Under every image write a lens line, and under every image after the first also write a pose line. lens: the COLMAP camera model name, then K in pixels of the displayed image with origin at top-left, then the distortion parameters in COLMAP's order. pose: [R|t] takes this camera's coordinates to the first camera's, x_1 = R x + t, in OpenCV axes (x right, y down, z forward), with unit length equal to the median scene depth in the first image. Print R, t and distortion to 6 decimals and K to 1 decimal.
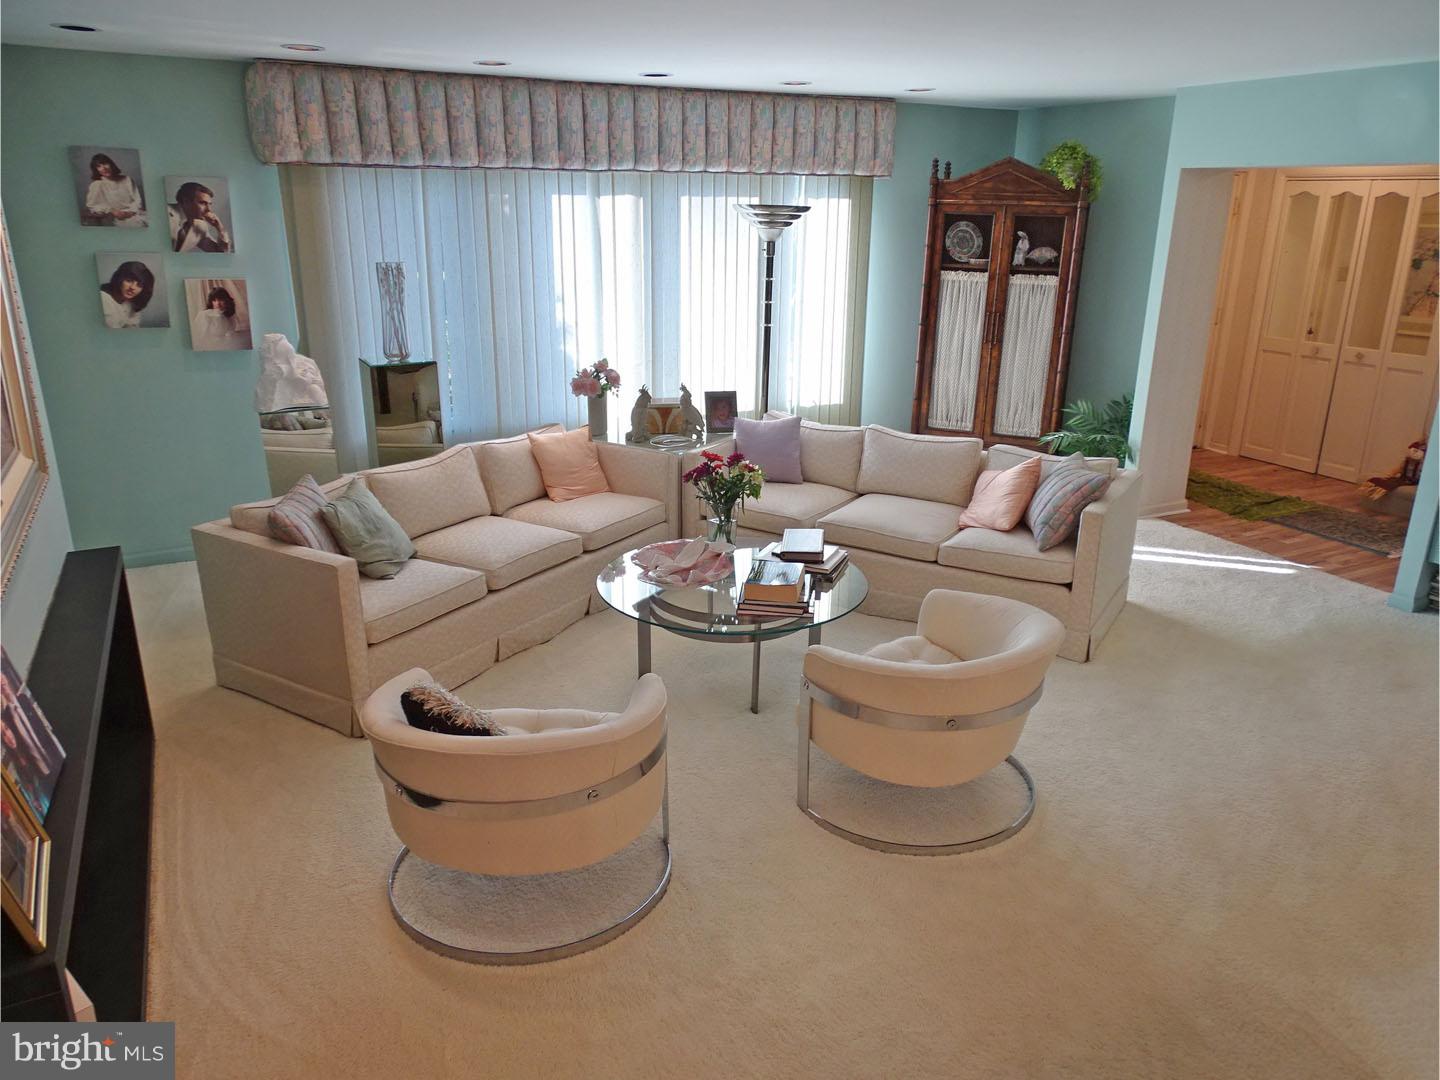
lens RADIAL K [[1022.0, 0, 720.7], [0, 1022.0, 523.4], [0, 0, 1]] dist [0.022082, 0.000377]
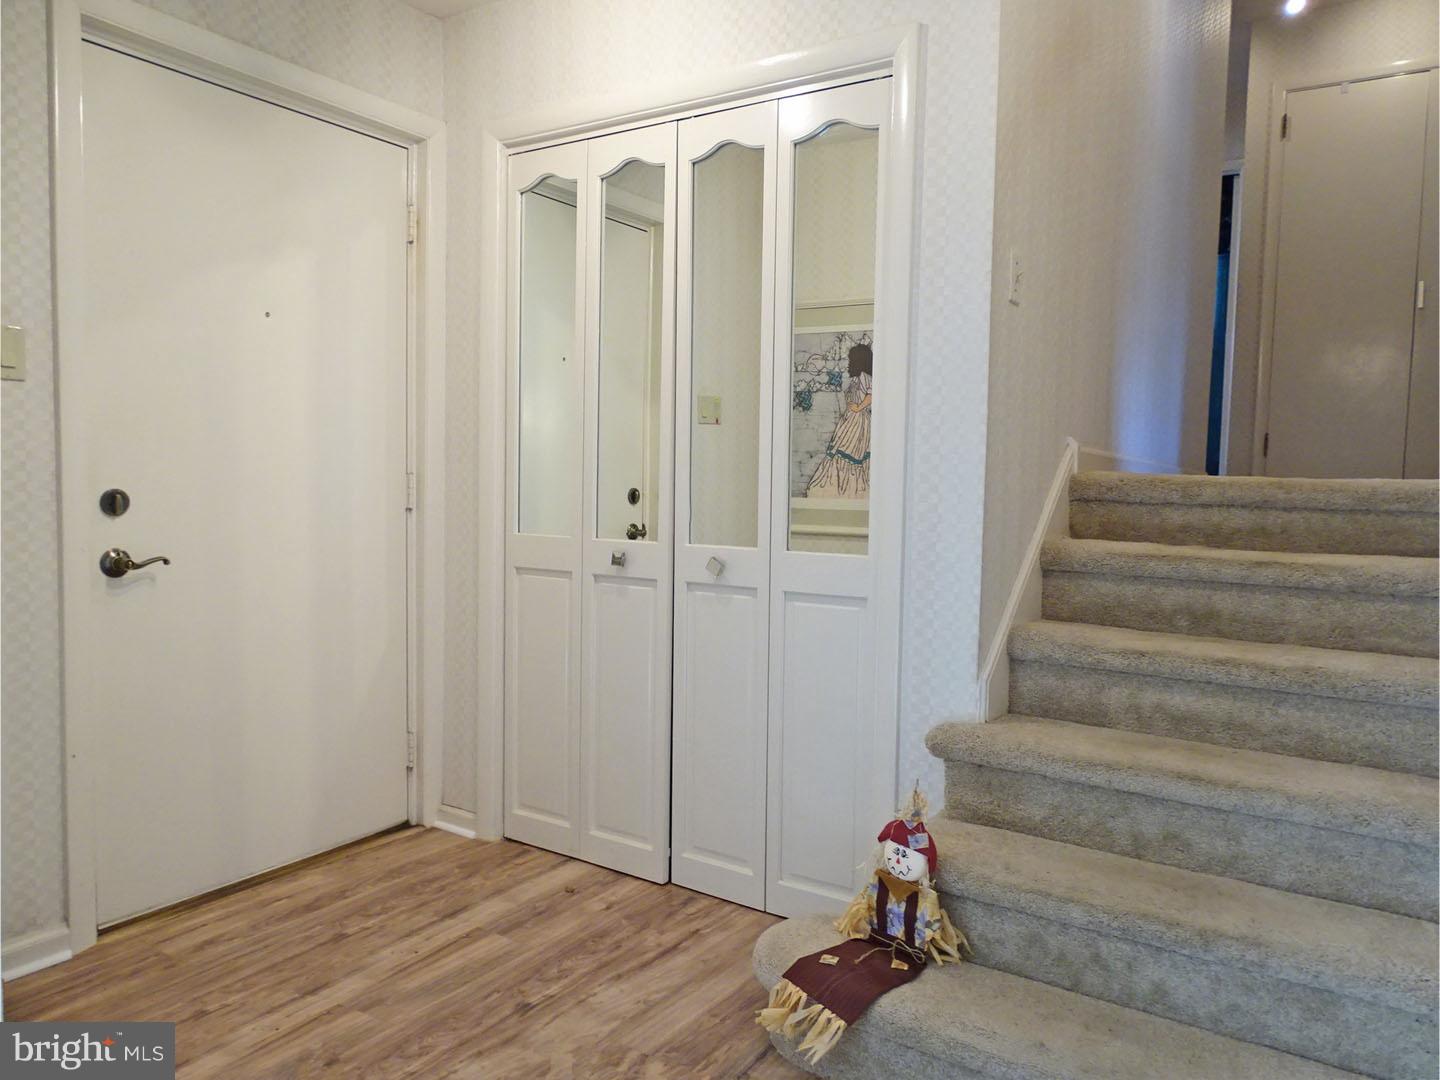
lens RADIAL K [[1022.0, 0, 720.7], [0, 1022.0, 523.4], [0, 0, 1]] dist [0.022082, 0.000377]
pose [[0.874511, -0.005315, 0.484977, 0.434334], [0.131138, 0.965286, -0.225890, -0.092411], [-0.466941, 0.261142, 0.844850, 0.672471]]
